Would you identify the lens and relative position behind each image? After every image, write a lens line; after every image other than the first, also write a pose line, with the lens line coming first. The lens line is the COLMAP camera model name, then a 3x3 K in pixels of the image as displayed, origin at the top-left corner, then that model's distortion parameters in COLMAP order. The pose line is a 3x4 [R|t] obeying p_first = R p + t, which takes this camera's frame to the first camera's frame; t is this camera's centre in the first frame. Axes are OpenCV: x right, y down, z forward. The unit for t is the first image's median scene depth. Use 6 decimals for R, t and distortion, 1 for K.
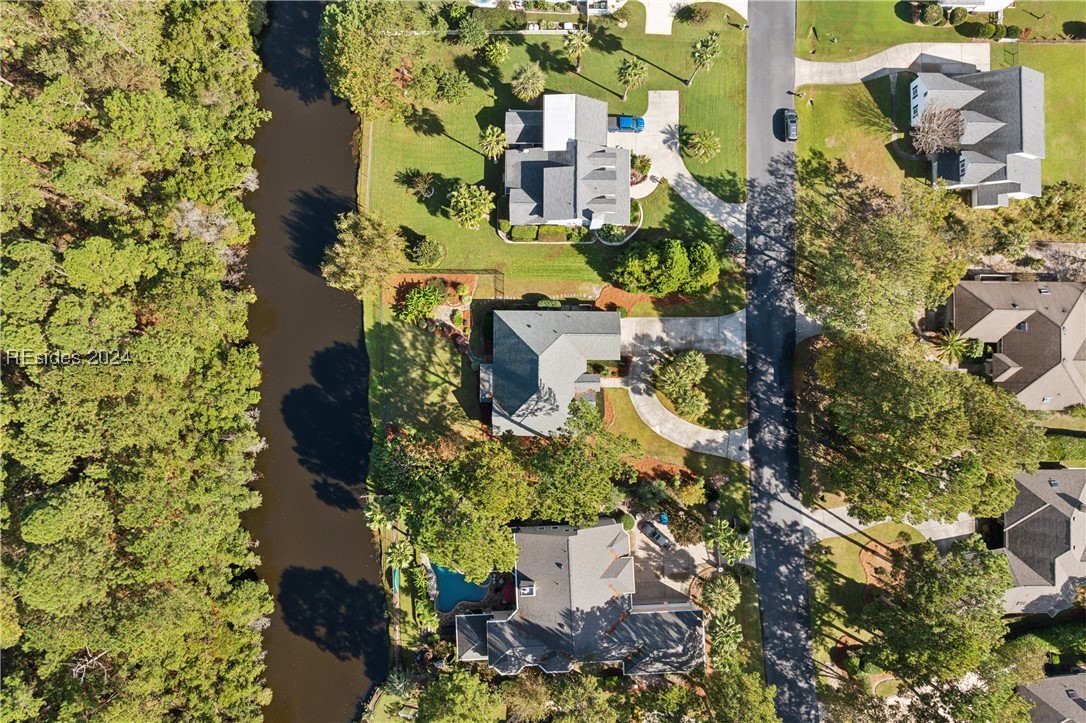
lens RADIAL K [[763.9, 0, 557.5], [0, 763.9, 337.3], [0, 0, 1]] dist [-0.056059, 0.028171]
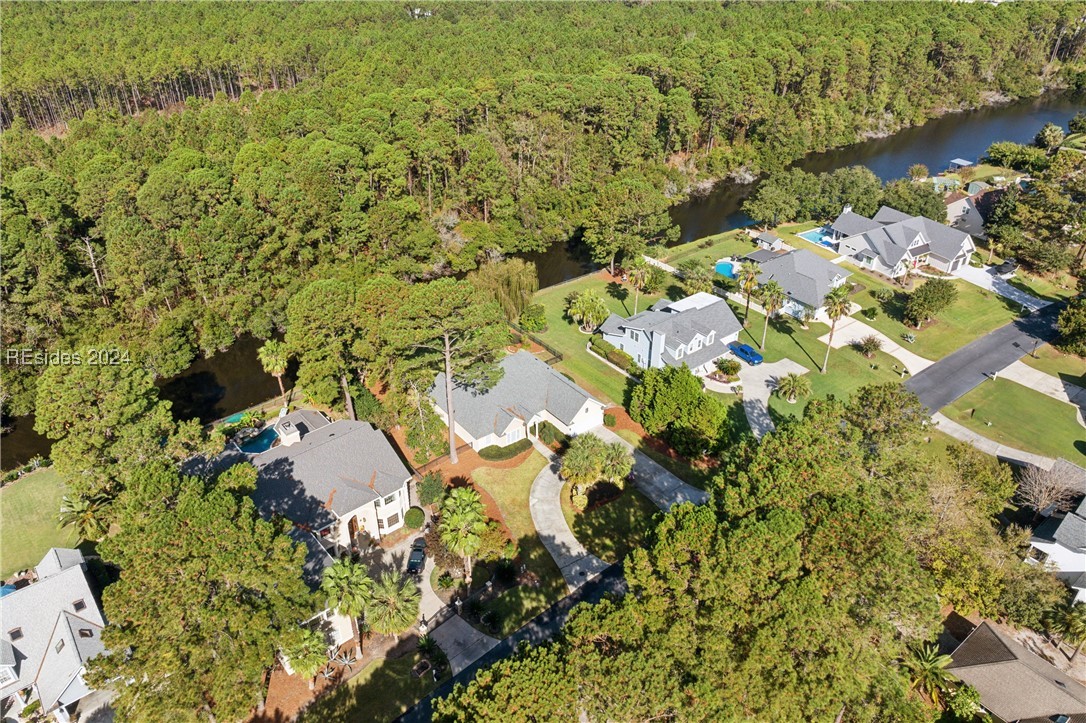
lens RADIAL K [[763.9, 0, 557.5], [0, 763.9, 337.3], [0, 0, 1]] dist [-0.056059, 0.028171]
pose [[0.631805, 0.386227, -0.672050, 0.622866], [-0.774542, 0.348278, -0.528003, 0.466816], [0.030131, 0.854126, 0.519193, 0.432107]]
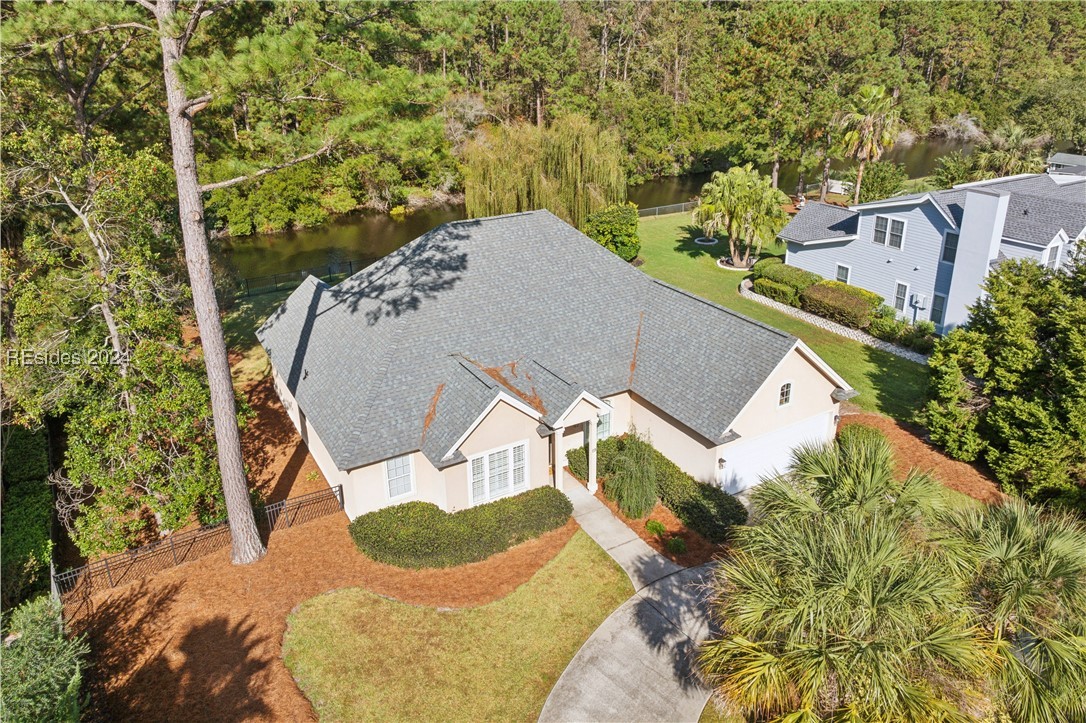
lens RADIAL K [[763.9, 0, 557.5], [0, 763.9, 337.3], [0, 0, 1]] dist [-0.056059, 0.028171]
pose [[0.529102, 0.315253, -0.787824, 0.218770], [-0.847569, 0.241175, -0.472718, 0.163960], [0.040977, 0.917851, 0.394805, 0.858769]]
